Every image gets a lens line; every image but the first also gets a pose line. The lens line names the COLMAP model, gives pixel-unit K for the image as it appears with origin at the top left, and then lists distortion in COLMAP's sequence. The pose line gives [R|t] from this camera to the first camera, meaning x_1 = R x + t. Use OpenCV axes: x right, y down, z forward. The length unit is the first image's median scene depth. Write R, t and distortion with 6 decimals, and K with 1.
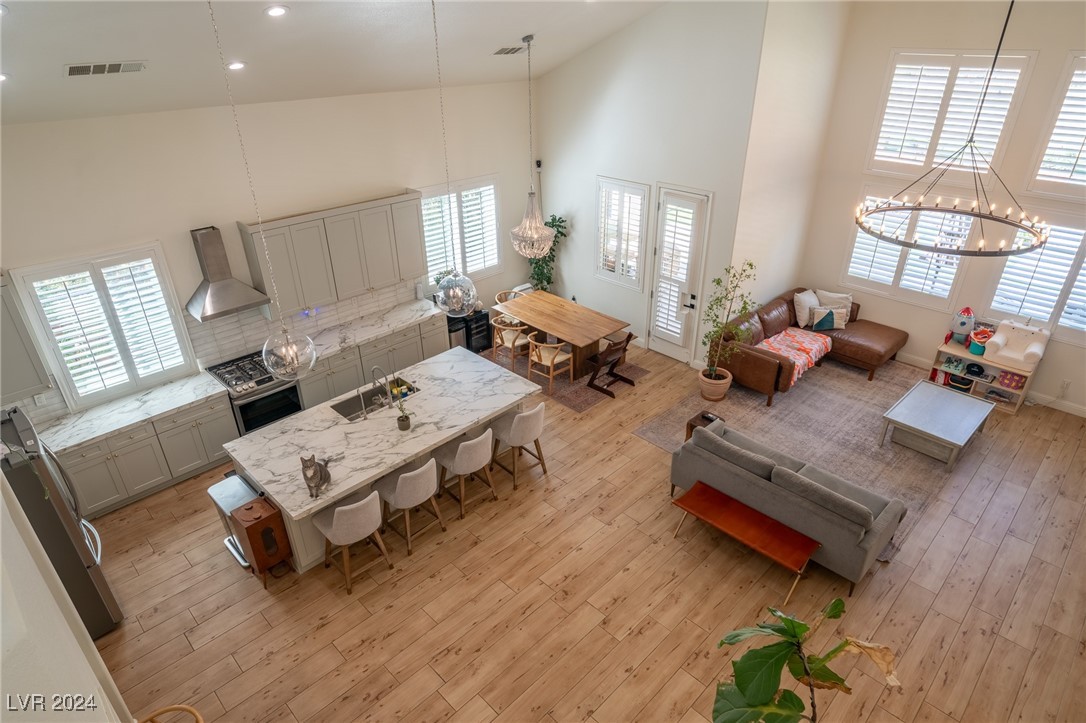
lens RADIAL K [[626.9, 0, 547.0], [0, 626.9, 366.9], [0, 0, 1]] dist [-0.002216, 0.001017]
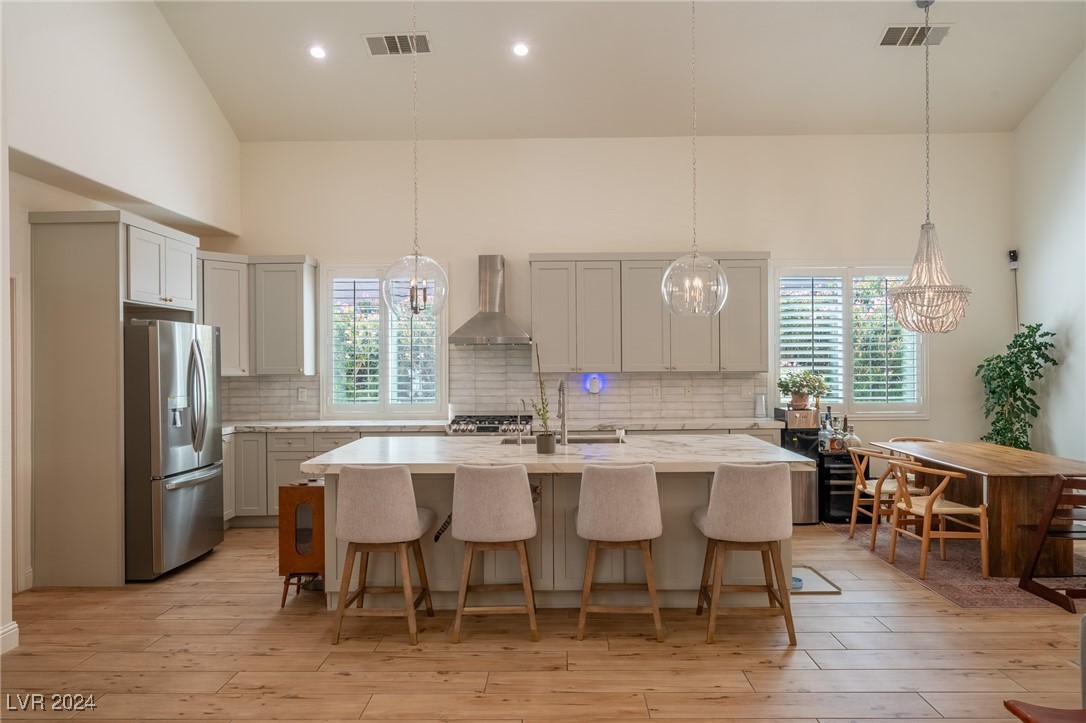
lens RADIAL K [[728.7, 0, 546.8], [0, 728.7, 366.1], [0, 0, 1]] dist [-0.001533, 0.000889]
pose [[0.694880, 0.006874, -0.719093, 0.261882], [-0.343341, 0.881794, -0.323352, 0.227852], [0.631869, 0.471585, 0.615101, 0.461835]]
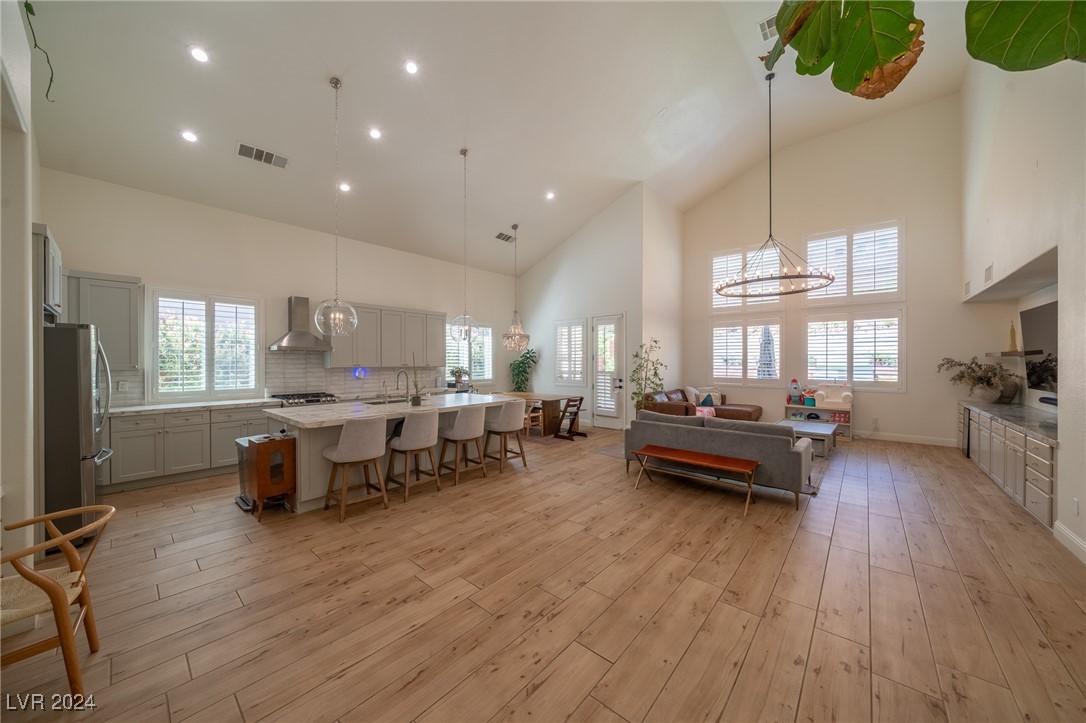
lens RADIAL K [[371.2, 0, 545.5], [0, 371.2, 363.4], [0, 0, 1]] dist [-0.006539, -0.000154]
pose [[0.997507, 0.005823, 0.070322, -0.016476], [0.028296, 0.879942, -0.474237, 0.346767], [-0.064640, 0.475045, 0.877584, 0.249800]]
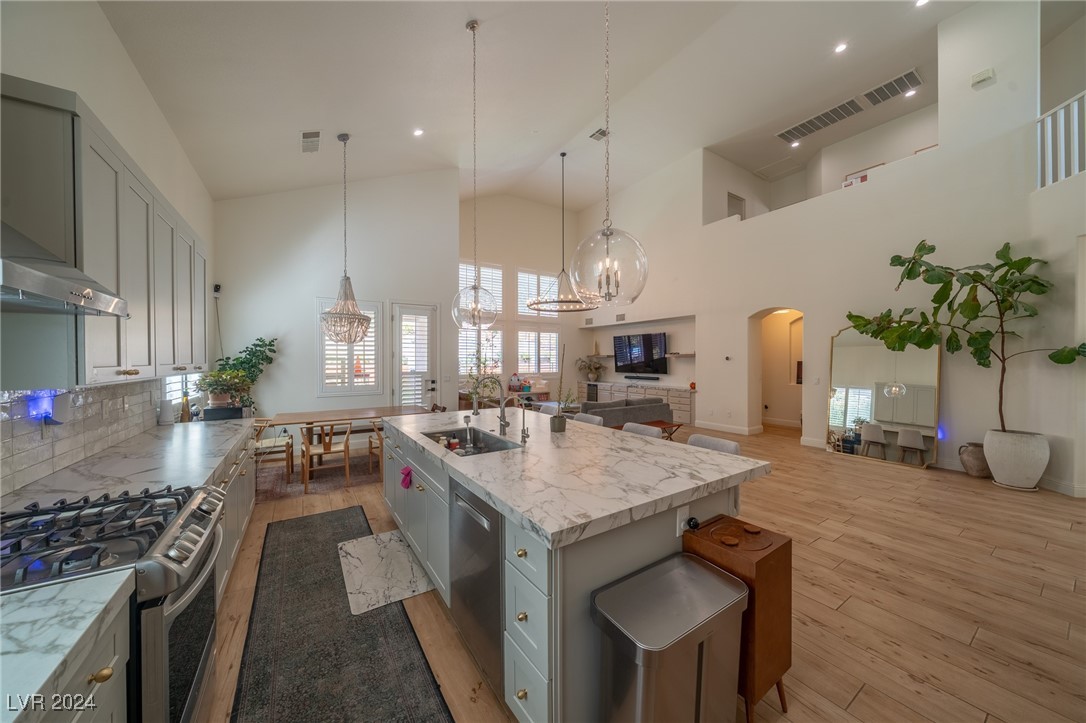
lens RADIAL K [[372.7, 0, 547.5], [0, 372.7, 363.0], [0, 0, 1]] dist [-0.003442, -0.000143]
pose [[0.203678, -0.001952, 0.979036, -0.617277], [0.469687, 0.877602, -0.095964, 0.053756], [-0.859016, 0.479386, 0.179665, 0.794986]]
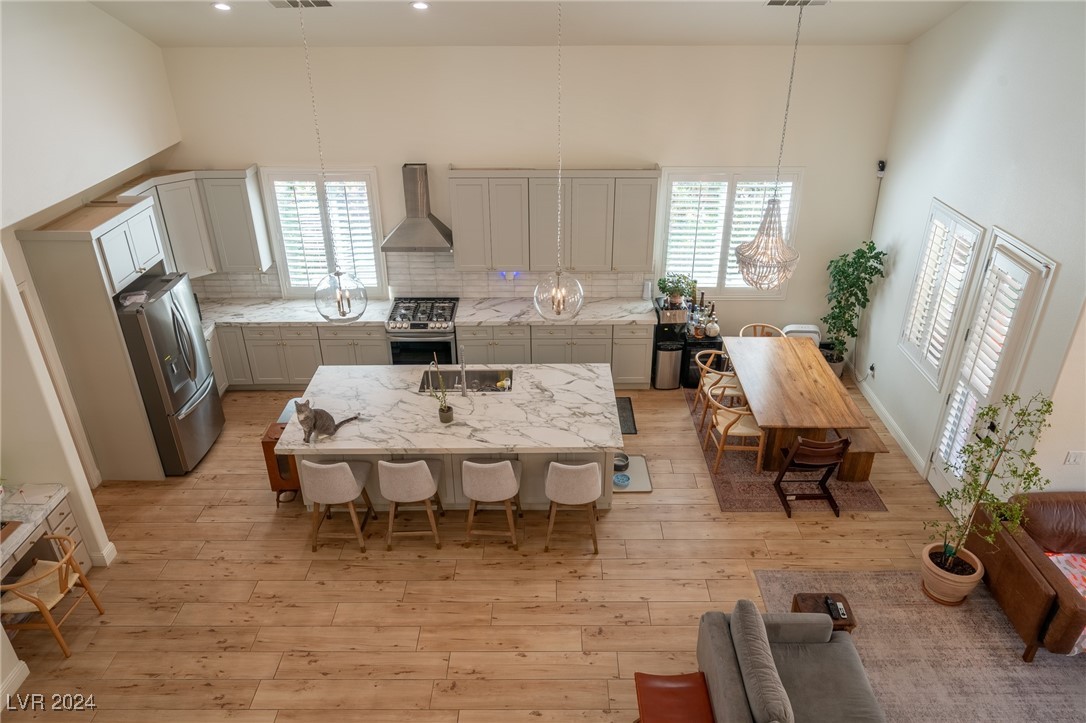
lens RADIAL K [[746.0, 0, 547.6], [0, 746.0, 364.8], [0, 0, 1]] dist [-0.000565, 0.000922]
pose [[0.703610, 0.341447, -0.623175, 0.448437], [-0.342604, 0.931332, 0.123465, -0.137725], [0.622539, 0.126631, 0.772275, 0.240468]]
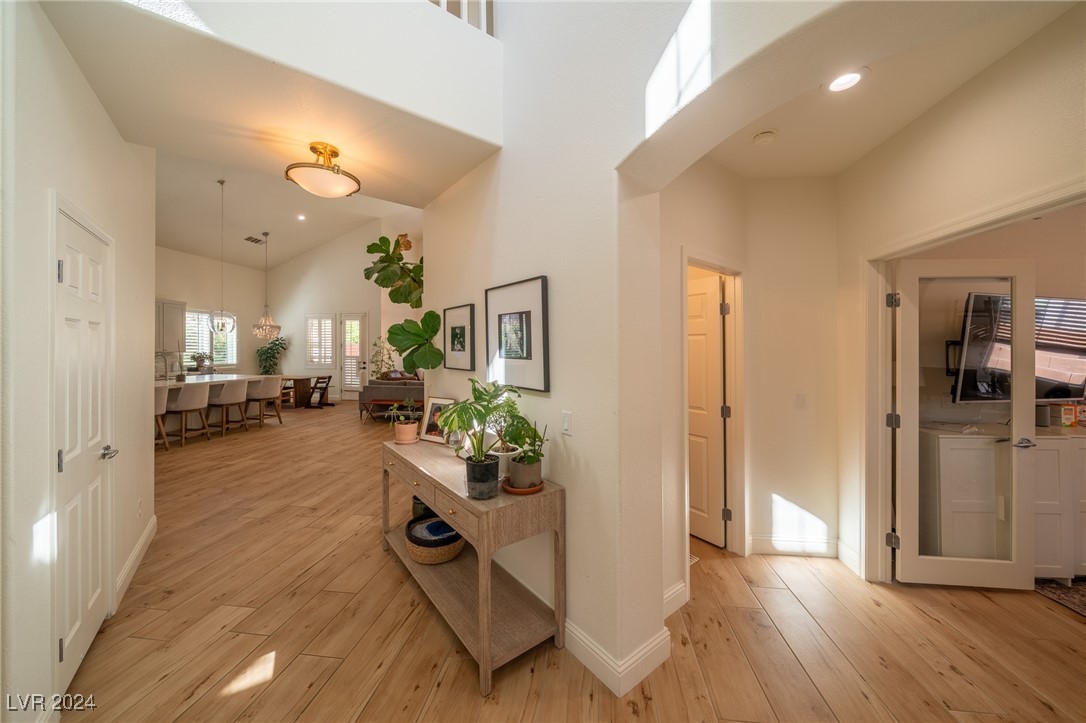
lens RADIAL K [[378.8, 0, 550.6], [0, 378.8, 351.7], [0, 0, 1]] dist [-0.006202, -0.000279]
pose [[0.780739, 0.007368, 0.624814, -0.076490], [0.288718, 0.882536, -0.371176, 0.609844], [-0.554156, 0.470187, 0.686903, -0.240773]]
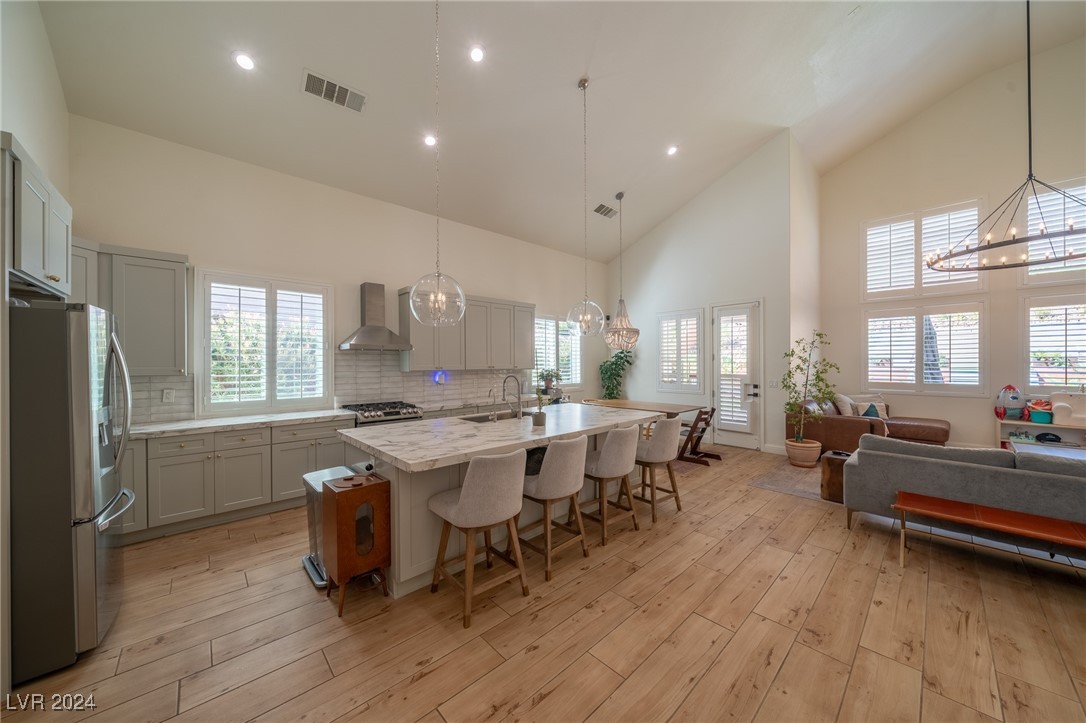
lens RADIAL K [[371.2, 0, 545.5], [0, 371.2, 363.4], [0, 0, 1]] dist [-0.006539, -0.000154]
pose [[0.999364, 0.002638, -0.035557, -0.178905], [-0.019315, 0.878305, -0.477711, 0.245285], [0.029969, 0.478094, 0.877797, 0.437880]]
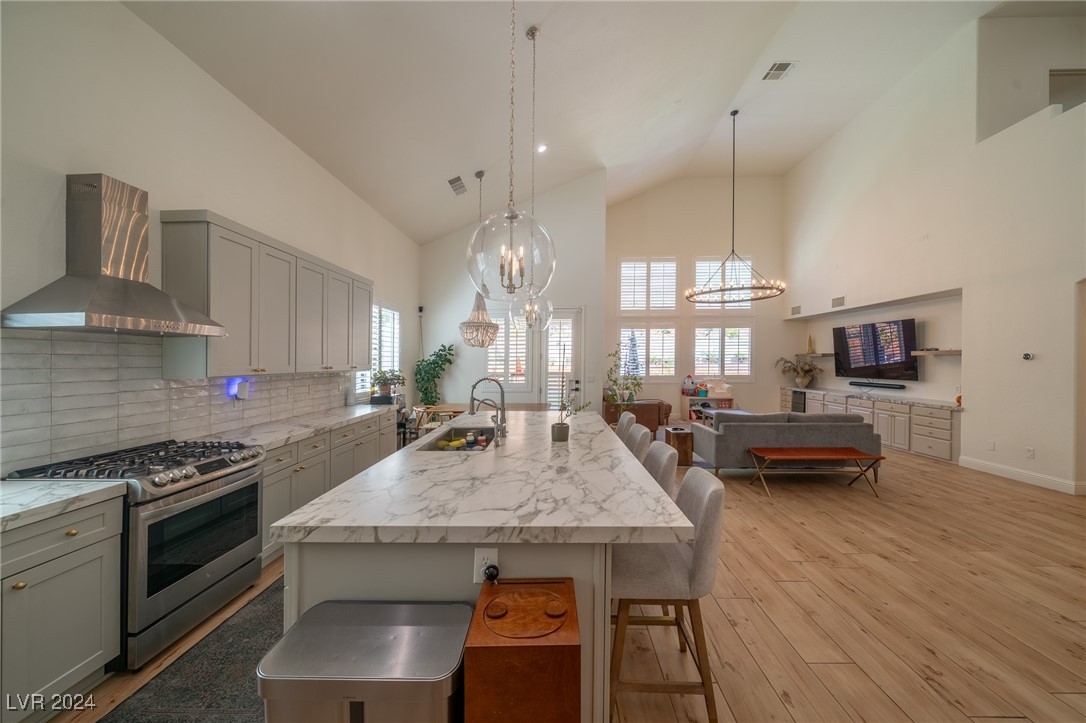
lens RADIAL K [[375.1, 0, 547.6], [0, 375.1, 361.8], [0, 0, 1]] dist [-0.005572, -0.000063]
pose [[0.728979, 0.001653, 0.684534, -0.472921], [0.328503, 0.876481, -0.351948, 0.147039], [-0.600563, 0.481434, 0.638393, 0.622083]]
